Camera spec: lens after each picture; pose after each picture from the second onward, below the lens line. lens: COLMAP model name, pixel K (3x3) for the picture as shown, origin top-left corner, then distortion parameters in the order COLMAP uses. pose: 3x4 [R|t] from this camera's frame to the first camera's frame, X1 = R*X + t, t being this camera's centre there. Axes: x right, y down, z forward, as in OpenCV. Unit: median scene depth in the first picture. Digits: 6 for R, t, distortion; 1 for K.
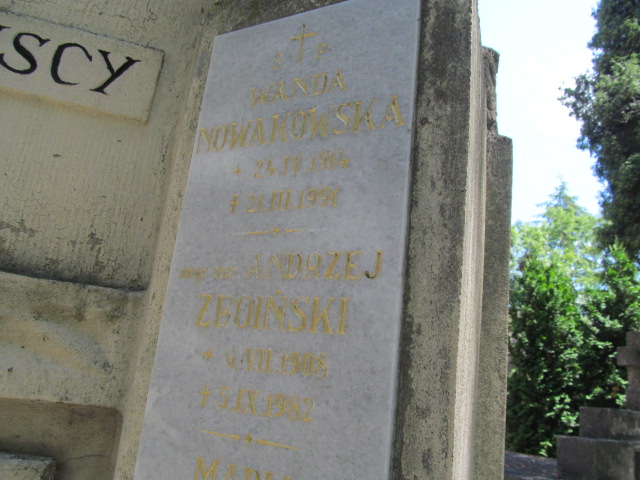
lens RADIAL K [[544.9, 0, 321.9], [0, 544.9, 242.3], [0, 0, 1]] dist [-0.047359, 0.016187]
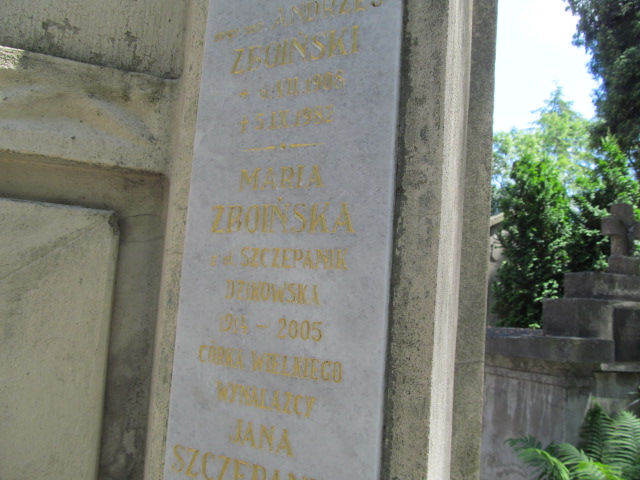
lens RADIAL K [[544.9, 0, 321.9], [0, 544.9, 242.3], [0, 0, 1]] dist [-0.047359, 0.016187]
pose [[0.999238, -0.038167, 0.008184, -0.042549], [0.036479, 0.987678, 0.152190, 0.264302], [-0.013892, -0.151776, 0.988317, -0.194625]]
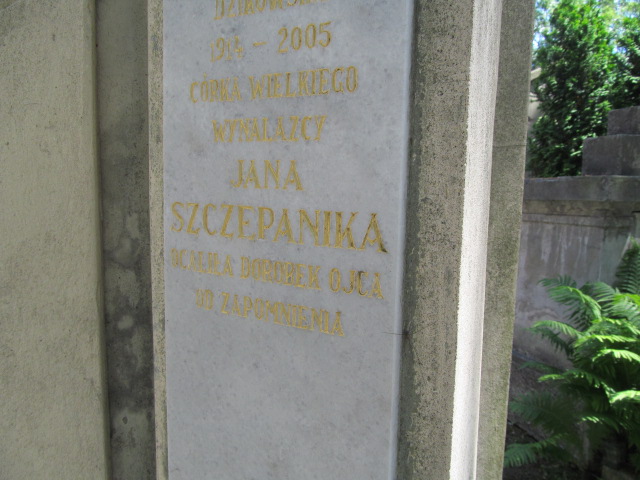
lens RADIAL K [[544.1, 0, 320.0], [0, 544.1, 240.0], [0, 0, 1]] dist [-0.044122, 0.011278]
pose [[0.995245, -0.075378, -0.061685, -0.033124], [0.092634, 0.928219, 0.360317, 0.501384], [0.030097, -0.364318, 0.930788, -0.109879]]
